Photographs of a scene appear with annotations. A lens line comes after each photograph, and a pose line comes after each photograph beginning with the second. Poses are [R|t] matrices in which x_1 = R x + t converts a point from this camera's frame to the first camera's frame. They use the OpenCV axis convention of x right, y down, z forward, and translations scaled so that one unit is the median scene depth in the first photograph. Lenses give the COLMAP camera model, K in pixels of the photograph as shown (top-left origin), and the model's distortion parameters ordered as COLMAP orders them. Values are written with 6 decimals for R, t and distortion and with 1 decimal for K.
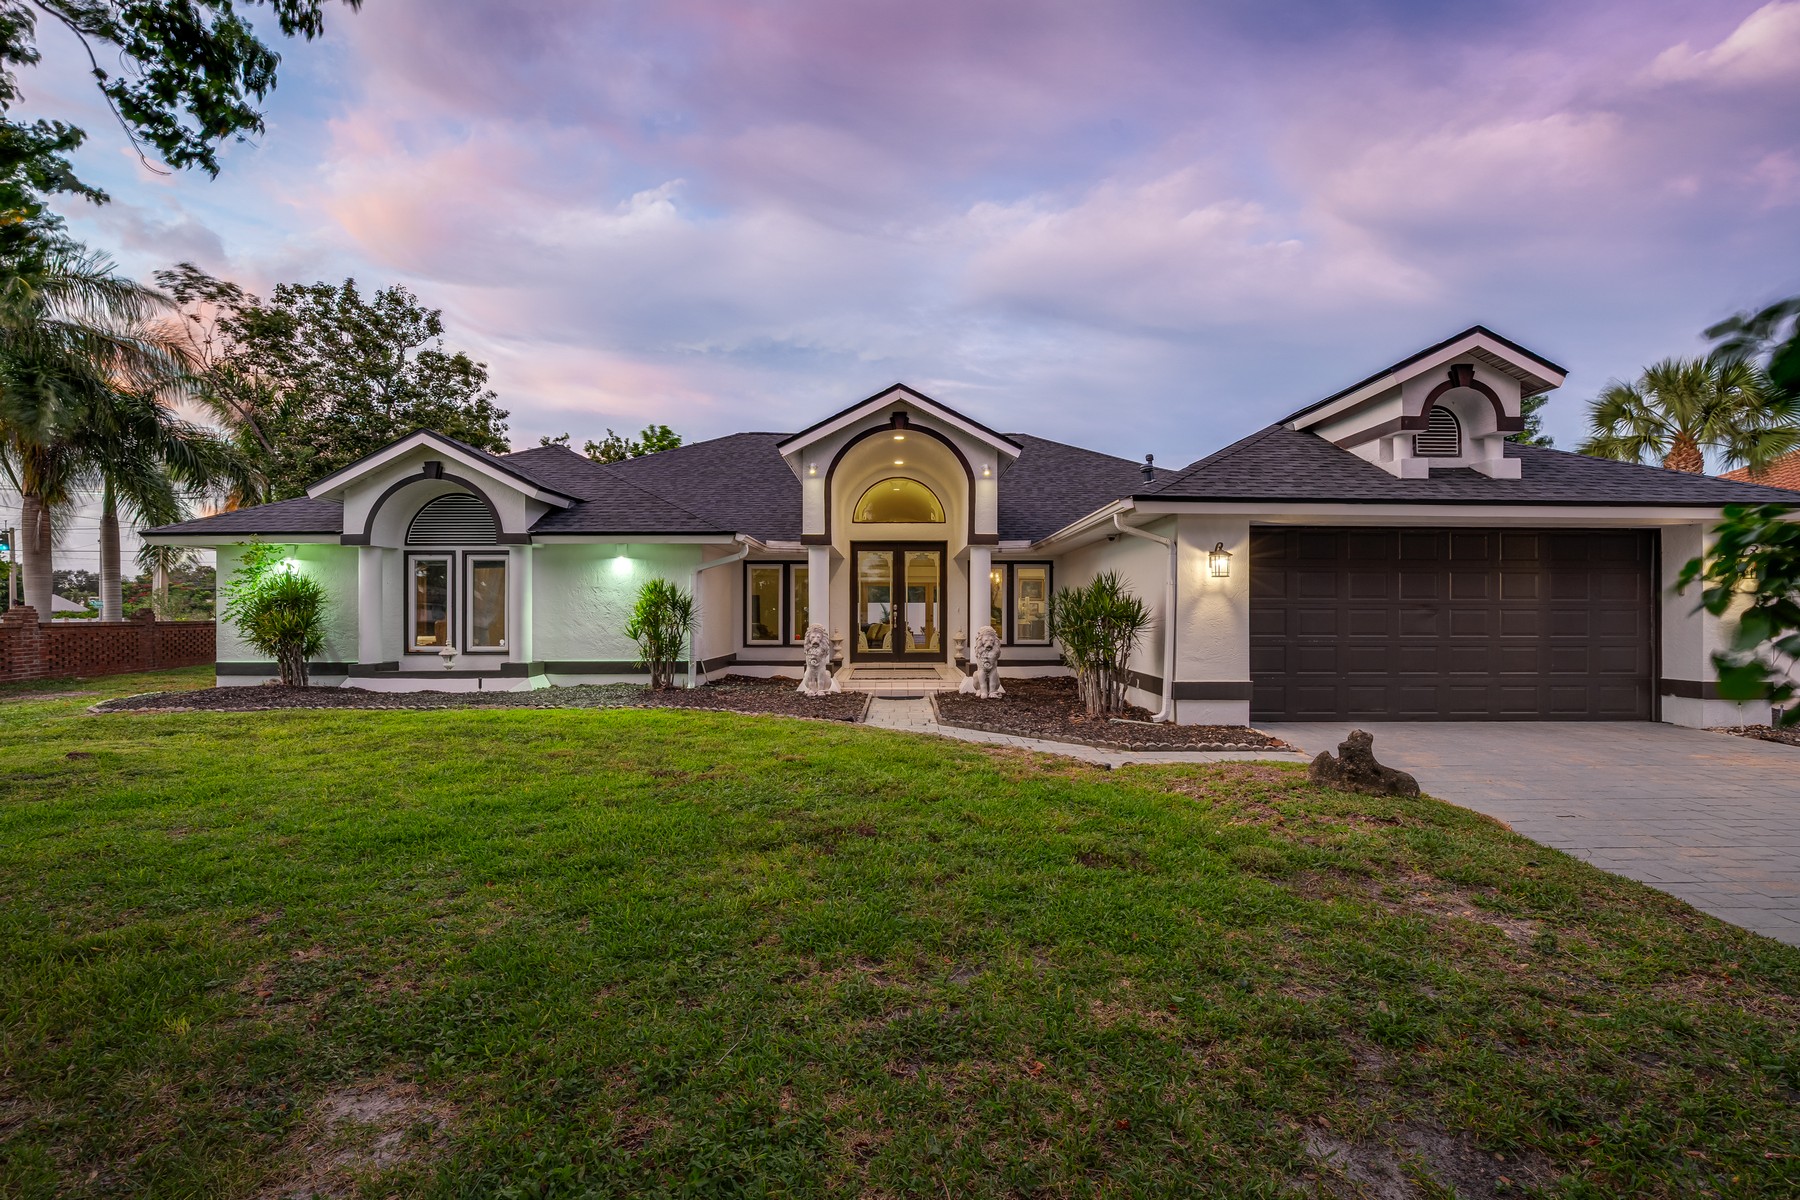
lens RADIAL K [[792.4, 0, 900.0], [0, 792.4, 600.0], [0, 0, 1]] dist [-0.003538, -0.000222]
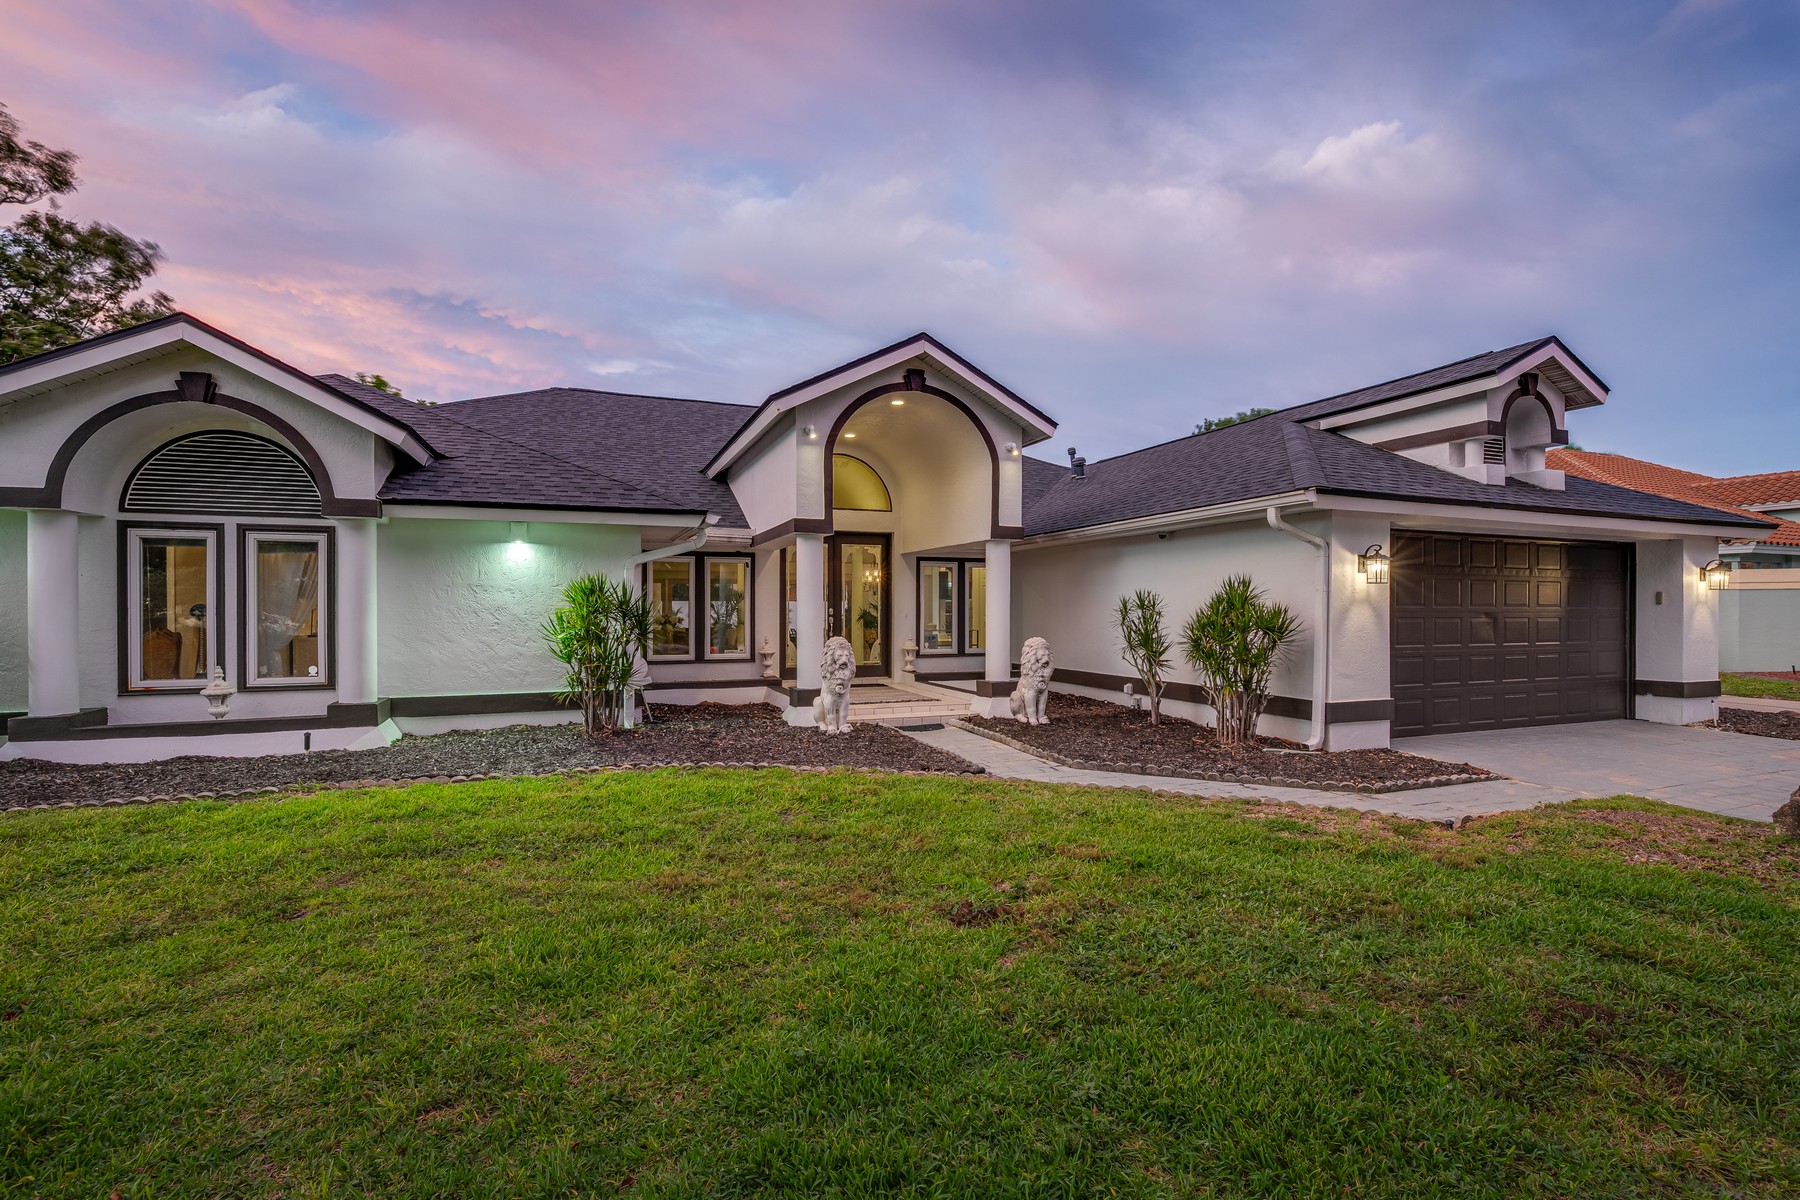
lens RADIAL K [[813.1, 0, 900.0], [0, 813.1, 600.0], [0, 0, 1]] dist [-0.002895, -0.000552]
pose [[0.937281, 0.003037, 0.348560, -0.300413], [-0.004950, 0.999977, 0.004598, -0.008765], [-0.348538, -0.006035, 0.937275, 0.236586]]
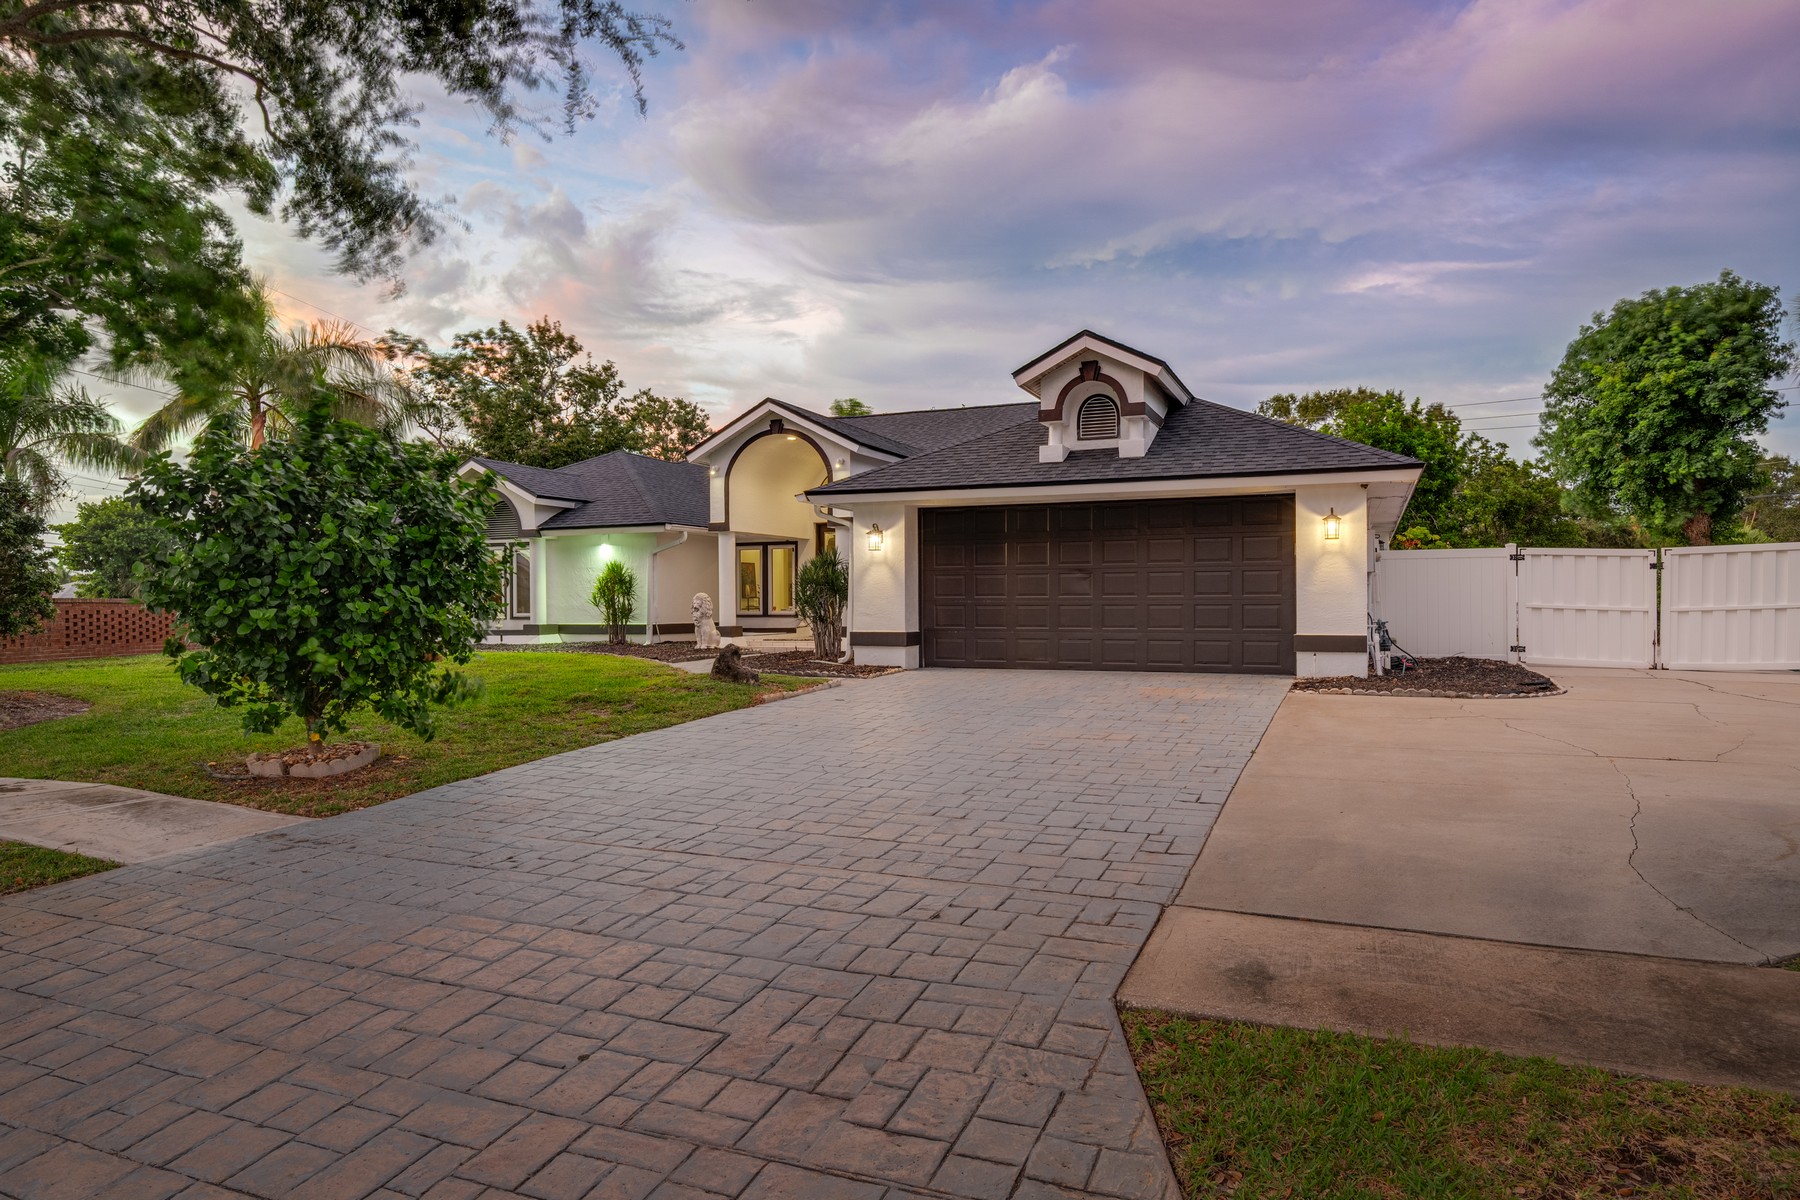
lens RADIAL K [[1025.7, 0, 905.8], [0, 1025.7, 625.0], [0, 0, 1]] dist [0.001335, 0.000097]
pose [[0.920847, 0.003074, -0.389912, 0.793384], [0.011995, 0.999272, 0.036205, 0.023354], [0.389740, -0.038016, 0.920140, -0.377151]]
